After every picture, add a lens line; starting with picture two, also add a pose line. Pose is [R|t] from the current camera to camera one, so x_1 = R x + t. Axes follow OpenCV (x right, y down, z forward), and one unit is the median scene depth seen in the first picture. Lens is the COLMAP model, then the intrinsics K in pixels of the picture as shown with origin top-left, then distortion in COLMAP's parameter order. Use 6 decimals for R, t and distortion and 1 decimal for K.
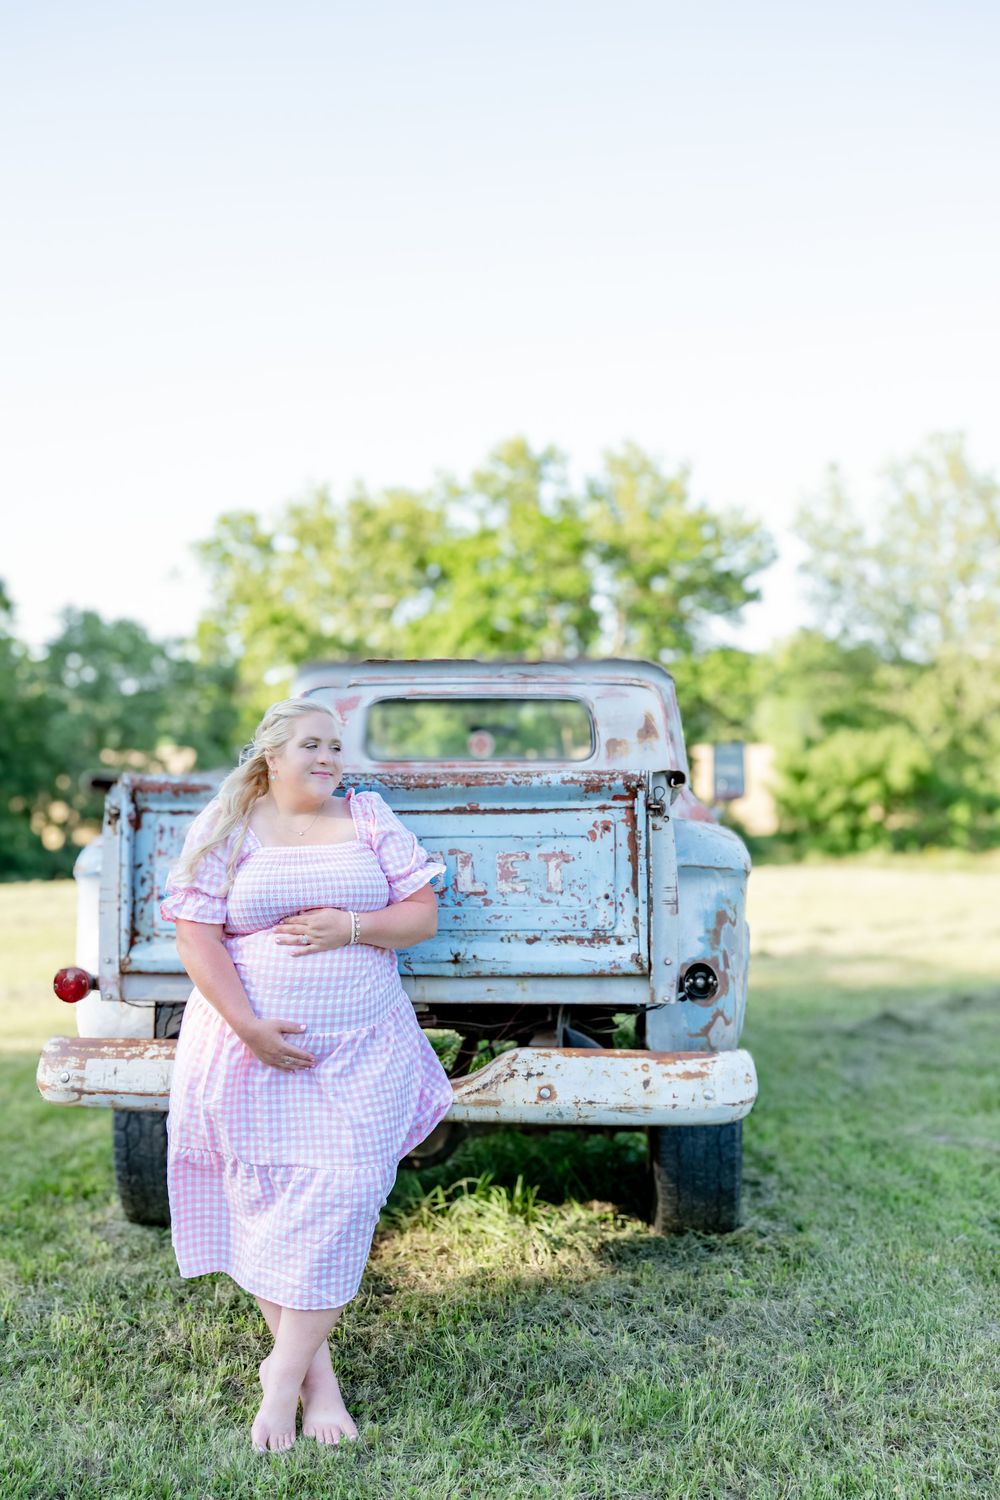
lens RADIAL K [[1460.1, 0, 500.2], [0, 1460.1, 752.6], [0, 0, 1]] dist [0.017878, 0.000000]
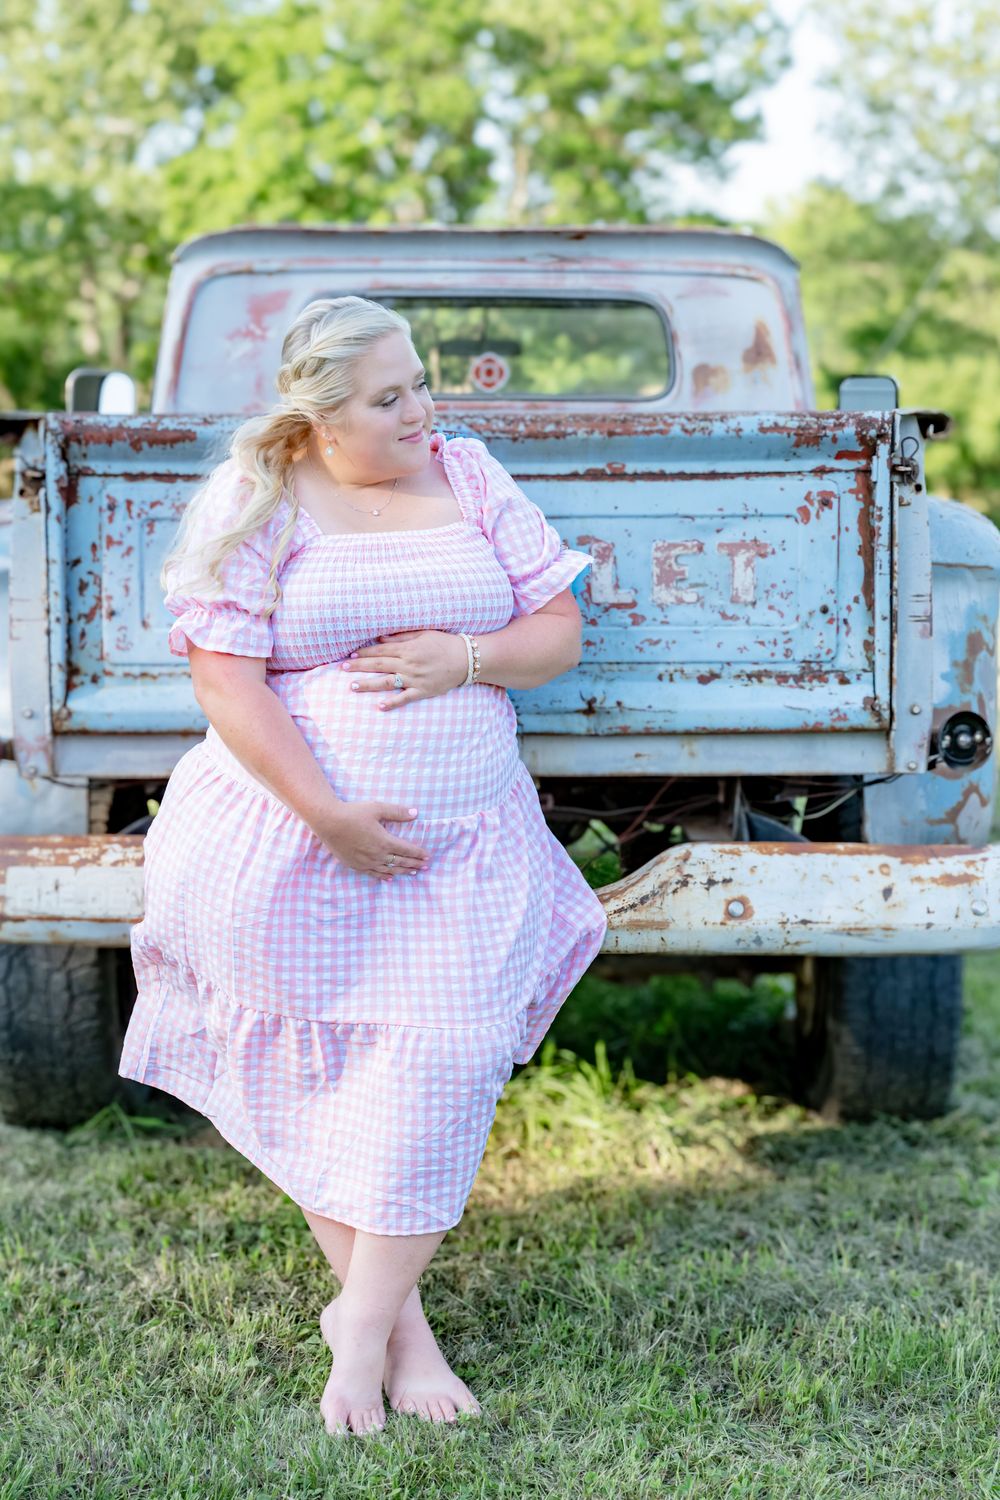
lens RADIAL K [[2414.1, 0, 500.3], [0, 2414.1, 749.3], [0, 0, 1]] dist [0.043124, 0.000000]
pose [[0.995686, -0.007692, 0.092472, -0.166620], [-0.005903, 0.989290, 0.145844, 0.004979], [-0.092604, -0.145761, 0.984976, -0.042821]]
